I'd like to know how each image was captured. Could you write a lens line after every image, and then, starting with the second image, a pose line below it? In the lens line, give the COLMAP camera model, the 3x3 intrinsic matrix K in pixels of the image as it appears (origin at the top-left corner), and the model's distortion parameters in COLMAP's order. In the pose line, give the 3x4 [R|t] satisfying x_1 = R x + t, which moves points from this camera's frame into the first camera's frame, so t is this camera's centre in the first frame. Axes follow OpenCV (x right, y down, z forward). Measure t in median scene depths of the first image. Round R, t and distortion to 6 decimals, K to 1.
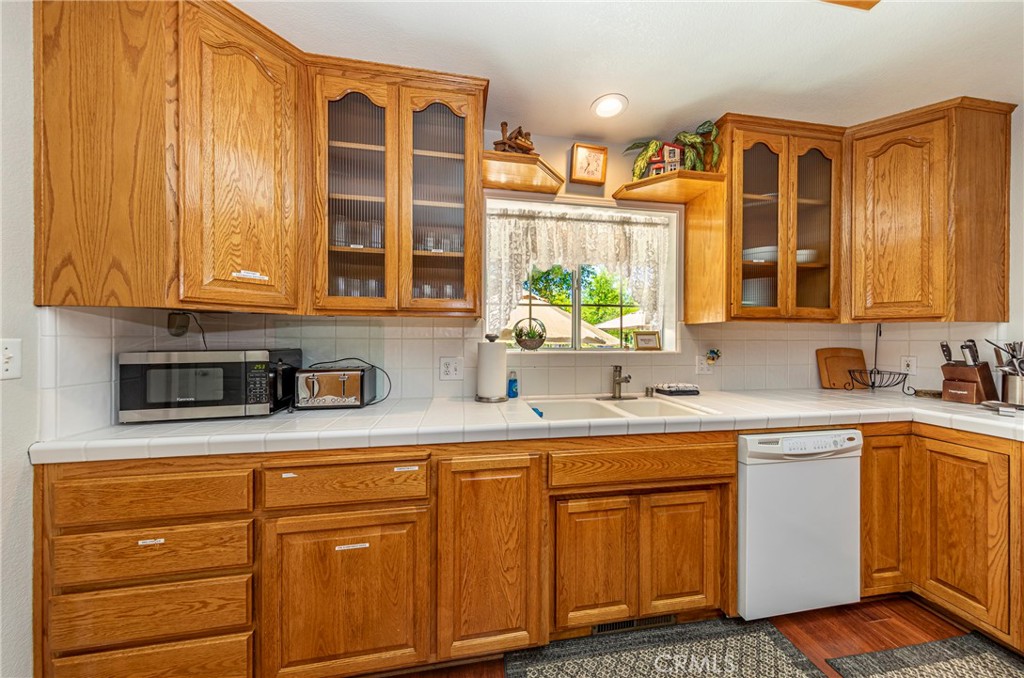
lens RADIAL K [[324.1, 0, 514.3], [0, 324.1, 339.9], [0, 0, 1]] dist [0.007273, -0.000548]
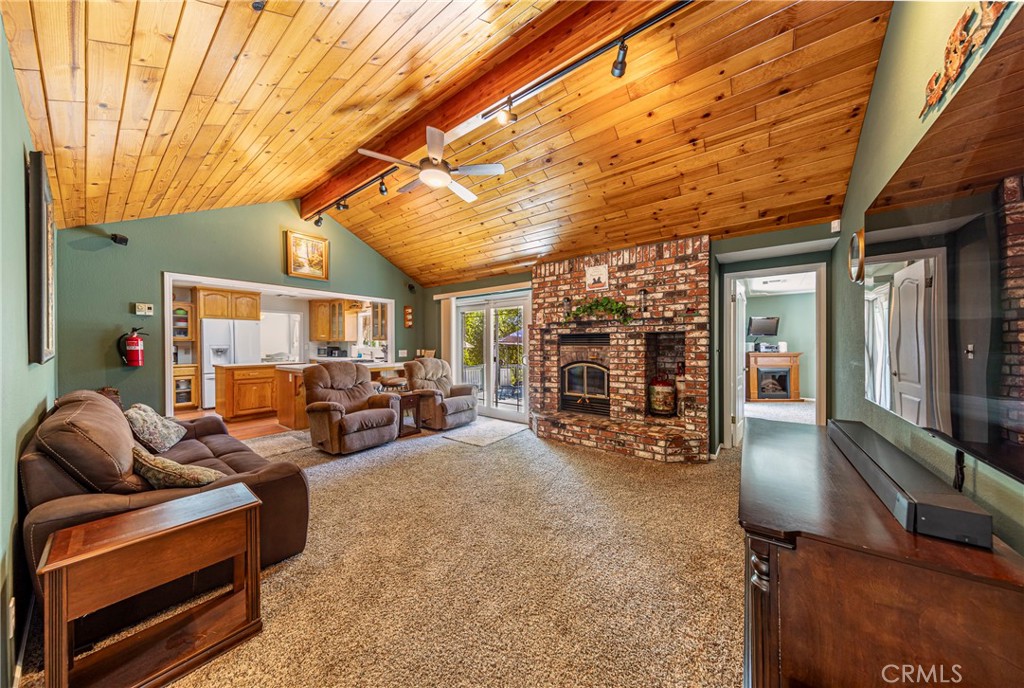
lens RADIAL K [[324.1, 0, 516.1], [0, 324.1, 346.2], [0, 0, 1]] dist [0.007273, -0.000548]
pose [[0.684213, 0.000775, -0.729282, 5.704930], [0.004108, 0.999979, 0.004917, 0.007516], [0.729271, -0.006360, 0.684196, -0.606941]]
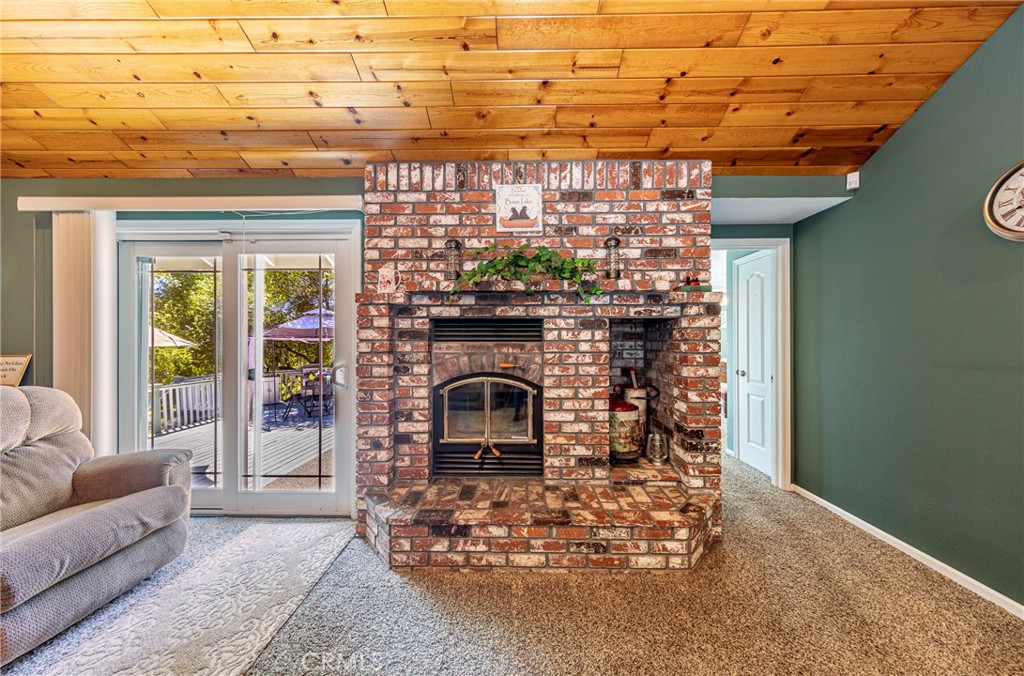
lens RADIAL K [[324.1, 0, 523.5], [0, 324.1, 339.2], [0, 0, 1]] dist [0.007273, -0.000548]
pose [[0.984168, -0.003509, -0.177201, 4.412380], [0.003054, 0.999991, -0.002841, 0.011648], [0.177209, 0.002255, 0.984171, 0.429737]]
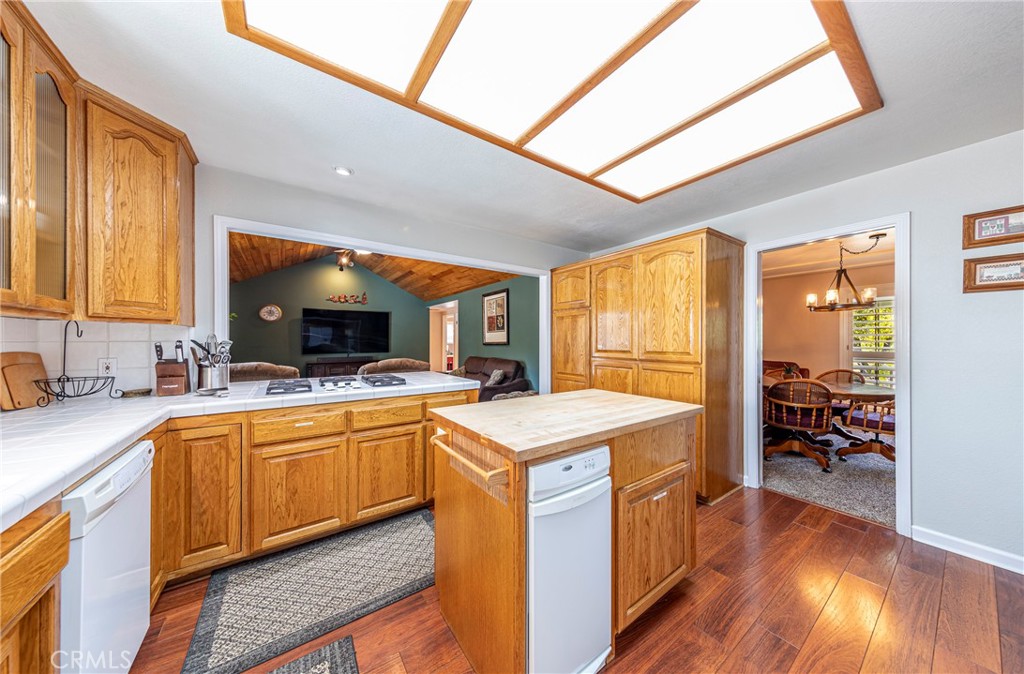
lens RADIAL K [[324.1, 0, 518.2], [0, 324.1, 339.8], [0, 0, 1]] dist [0.007273, -0.000548]
pose [[-0.448284, -0.000220, 0.893891, -0.228835], [-0.001054, 0.999999, -0.000283, -0.005060], [-0.893890, -0.001069, -0.448284, 0.478788]]
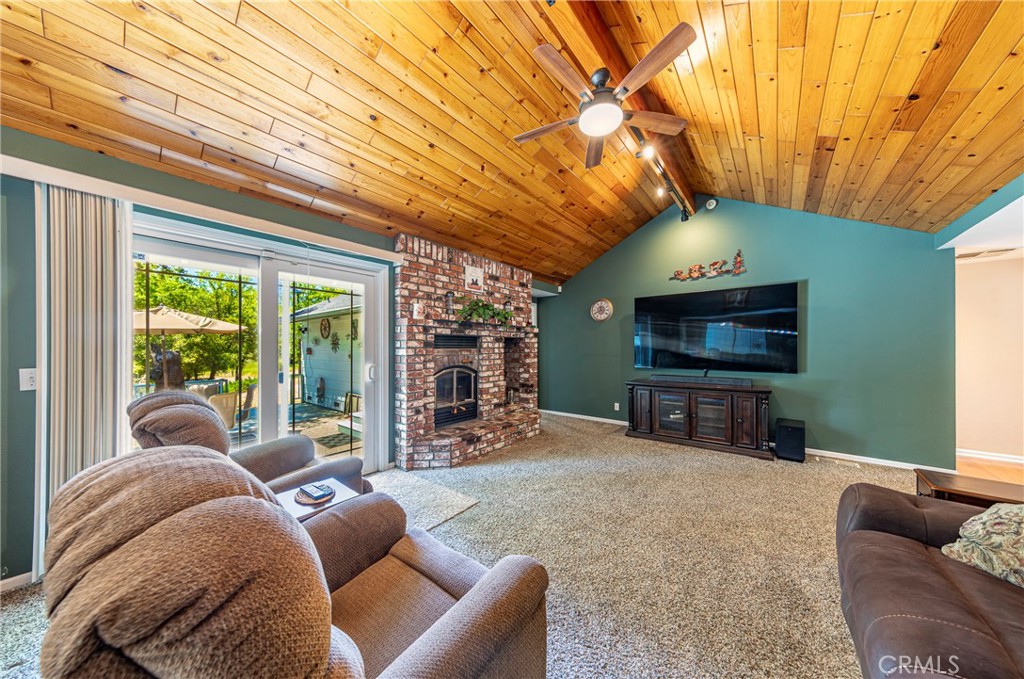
lens RADIAL K [[324.1, 0, 515.6], [0, 324.1, 346.8], [0, 0, 1]] dist [0.007273, -0.000548]
pose [[0.743104, -0.002091, 0.669173, 2.577806], [0.002213, 0.999997, 0.000668, 0.004731], [-0.669172, 0.000984, 0.743106, -0.441757]]
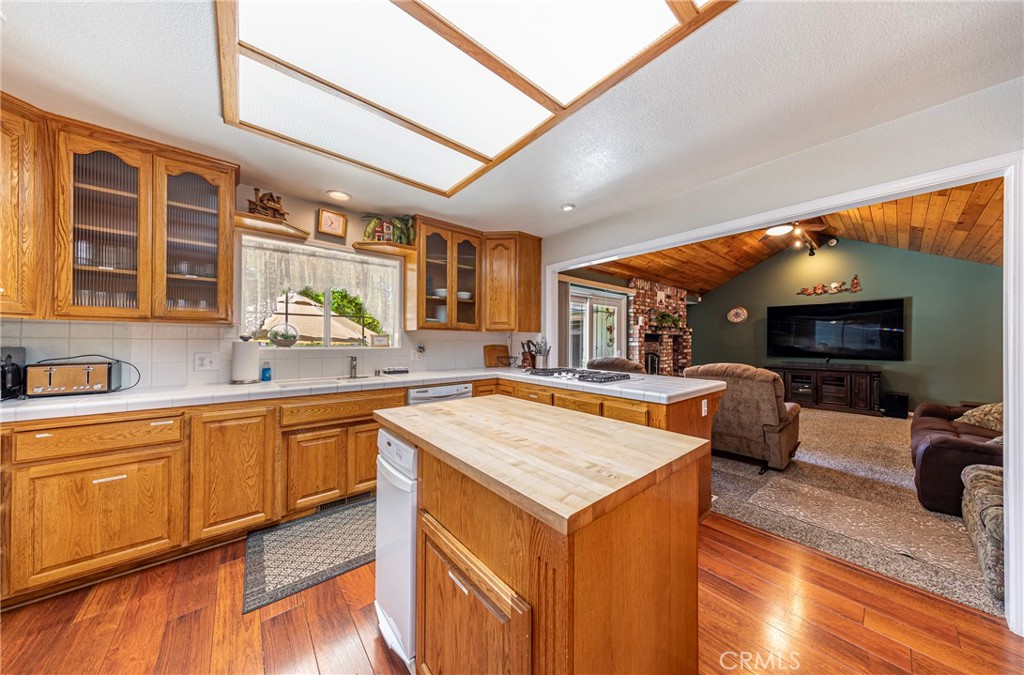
lens RADIAL K [[324.1, 0, 517.6], [0, 324.1, 339.4], [0, 0, 1]] dist [0.007273, -0.000548]
pose [[0.852725, 0.004141, 0.522344, 0.221105], [-0.003499, 0.999991, -0.002216, -0.002603], [-0.522348, 0.000062, 0.852732, -0.904961]]
